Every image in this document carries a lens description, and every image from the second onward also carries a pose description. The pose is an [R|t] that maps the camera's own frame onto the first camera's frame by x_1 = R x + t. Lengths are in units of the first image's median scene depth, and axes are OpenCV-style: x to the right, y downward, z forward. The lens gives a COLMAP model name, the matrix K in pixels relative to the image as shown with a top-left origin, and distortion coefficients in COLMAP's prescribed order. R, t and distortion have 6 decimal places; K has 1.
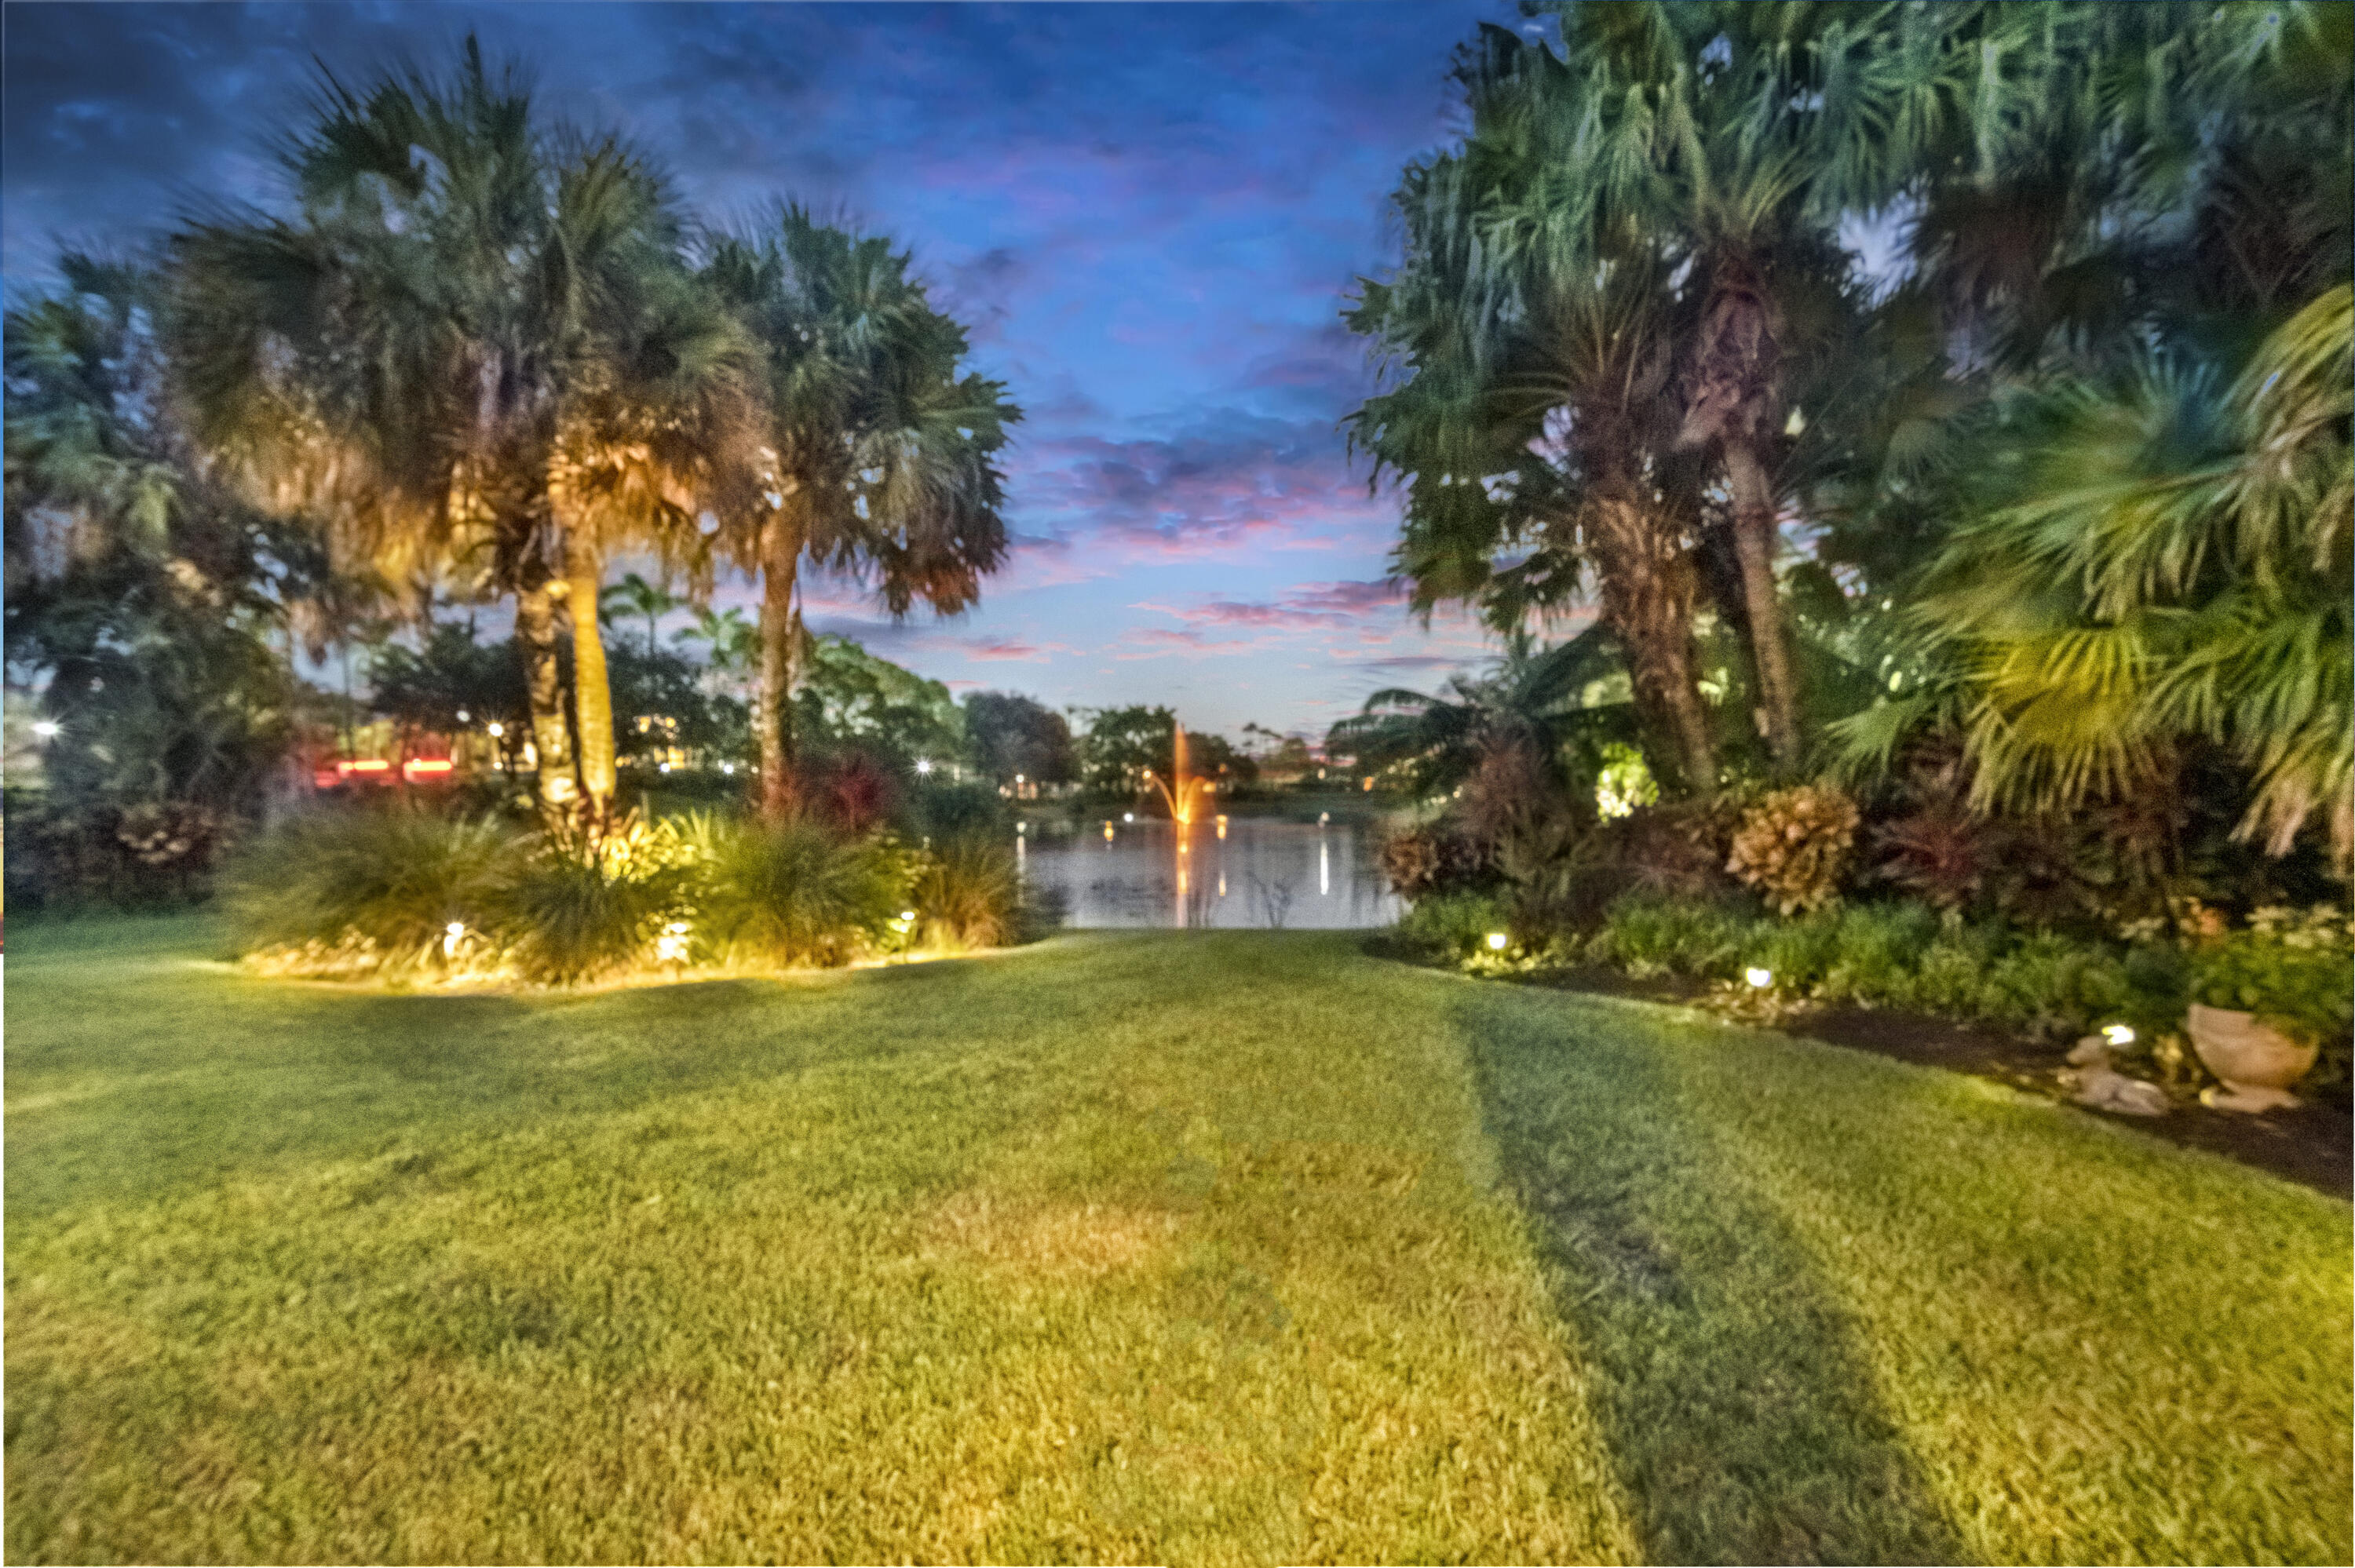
lens RADIAL K [[1119.3, 0, 1171.6], [0, 1119.3, 806.9], [0, 0, 1]] dist [0.010364, 0.000210]
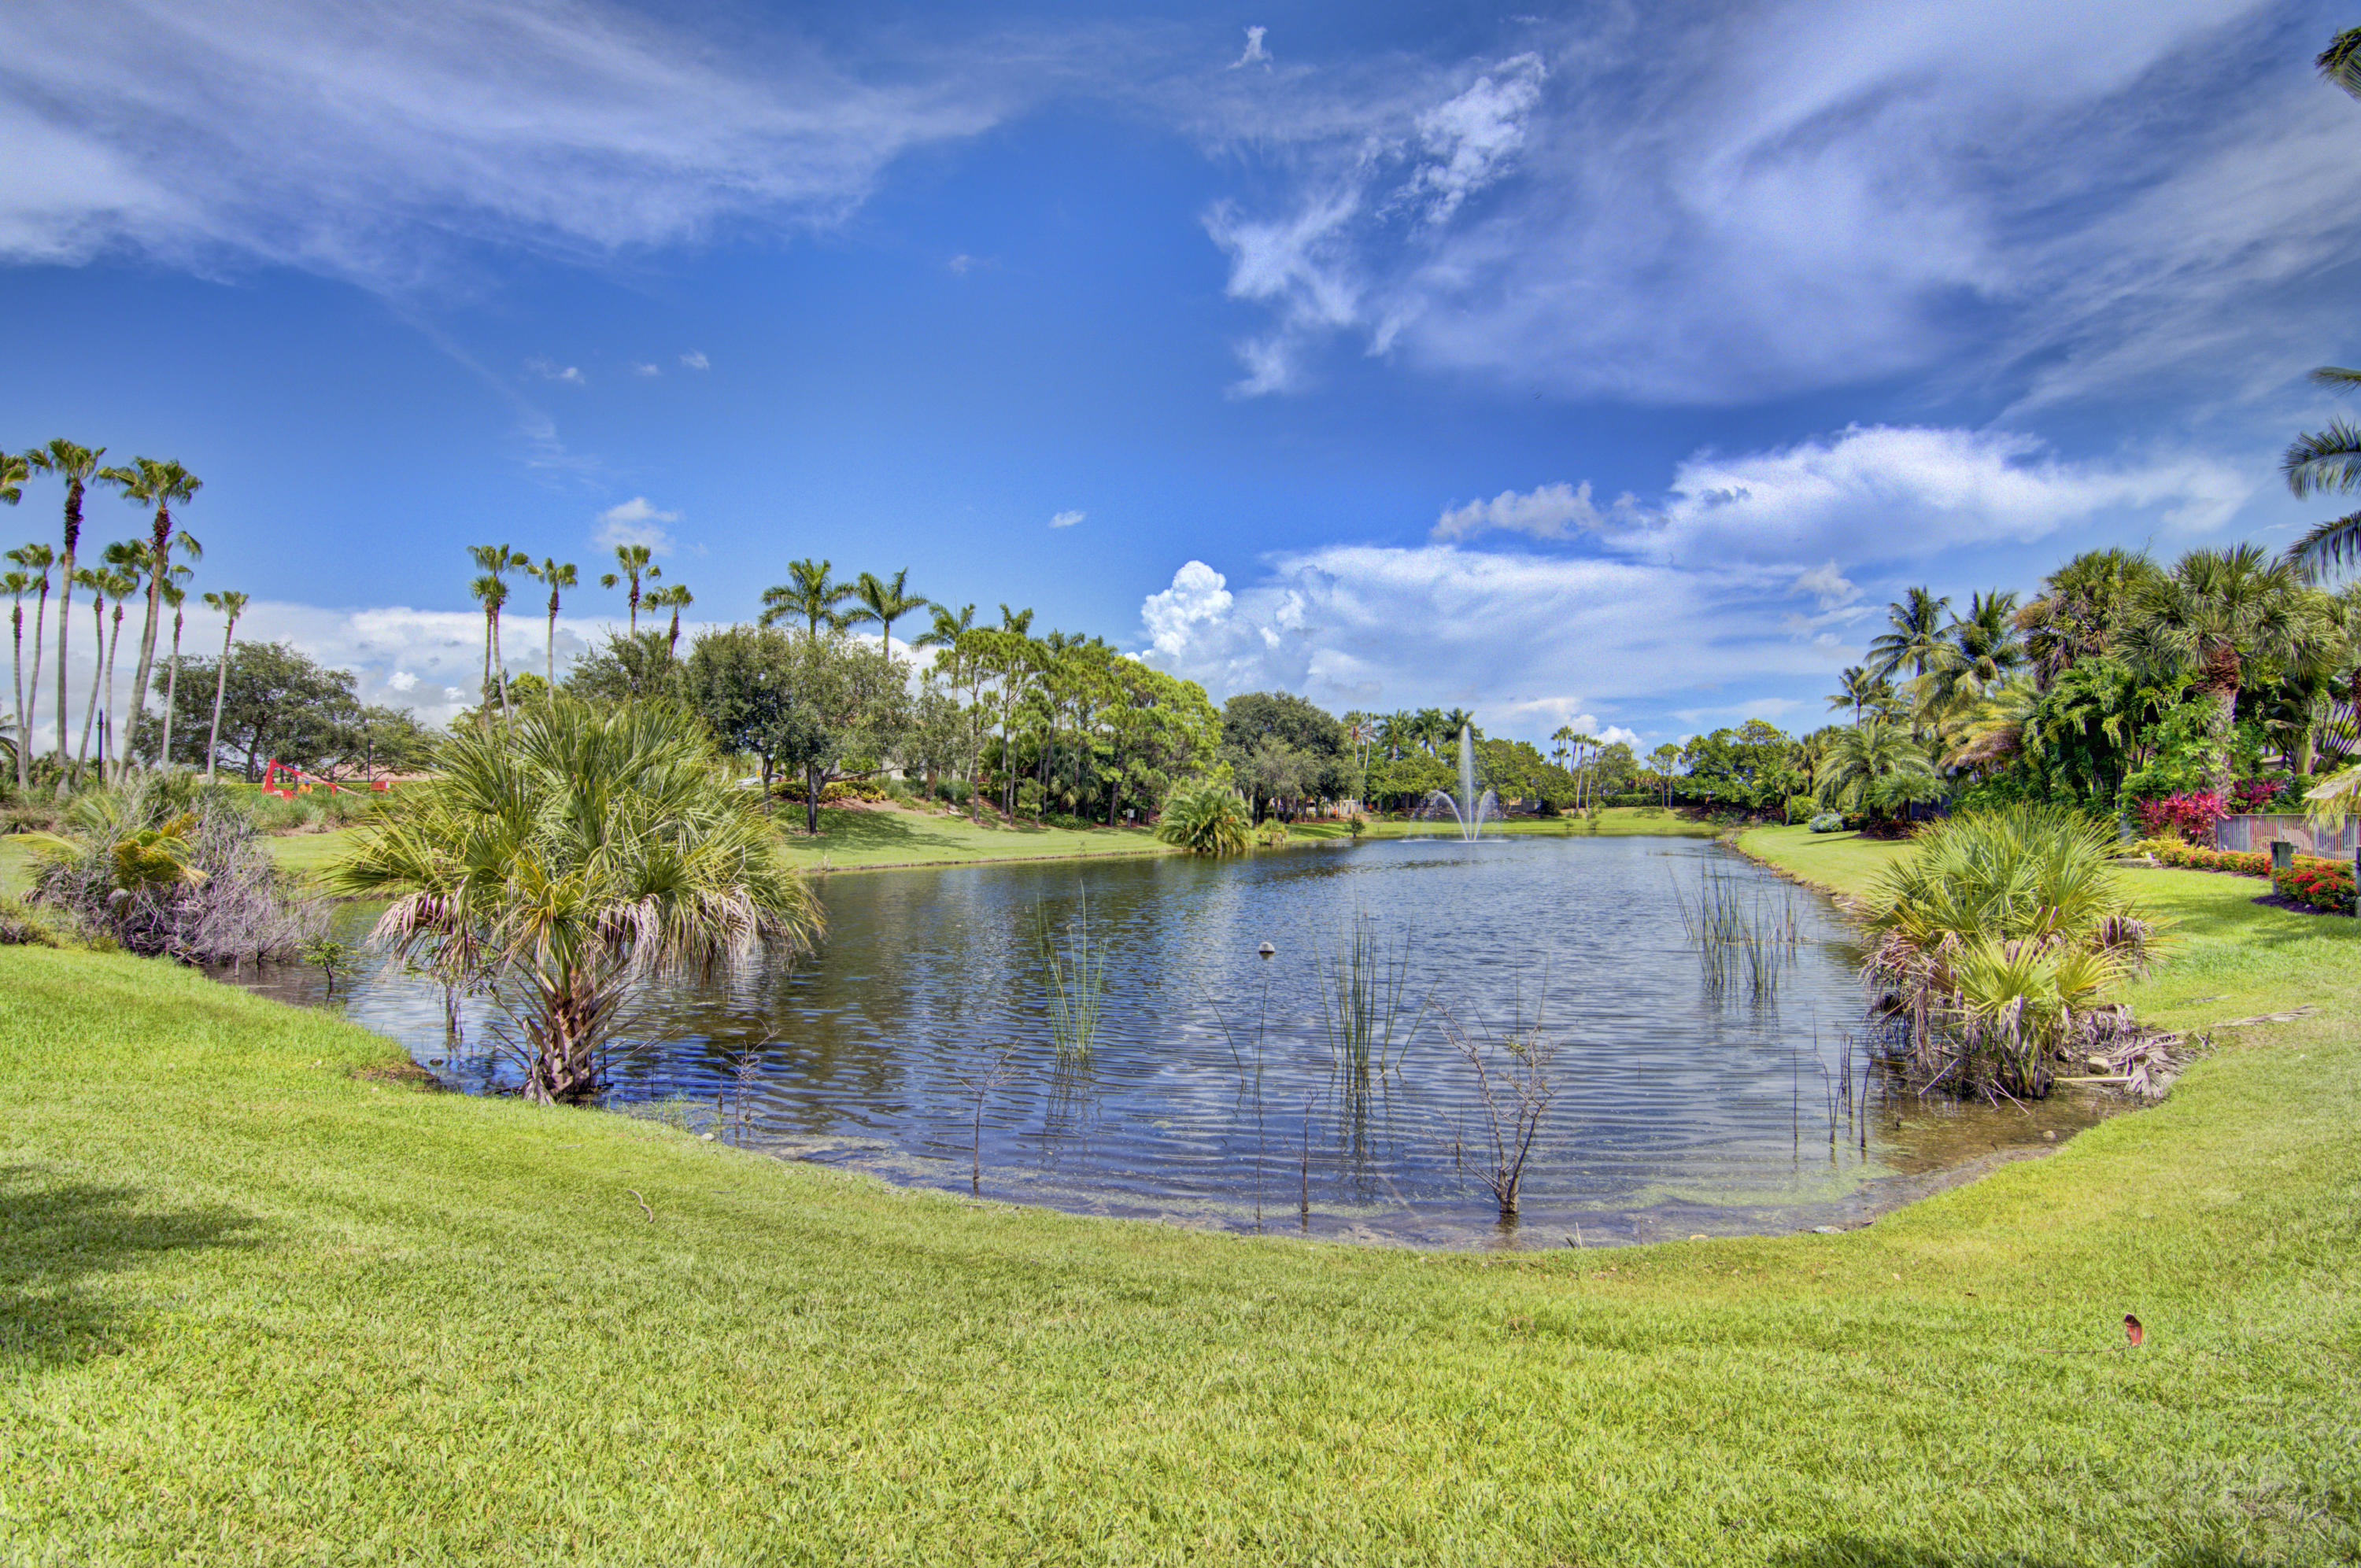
lens RADIAL K [[1139.4, 0, 1171.8], [0, 1139.4, 808.4], [0, 0, 1]] dist [-0.002201, -0.013945]
pose [[0.965402, 0.000891, -0.260763, 0.014699], [-0.004194, 0.999918, -0.012113, -0.000364], [0.260731, 0.012787, 0.965327, 0.108932]]
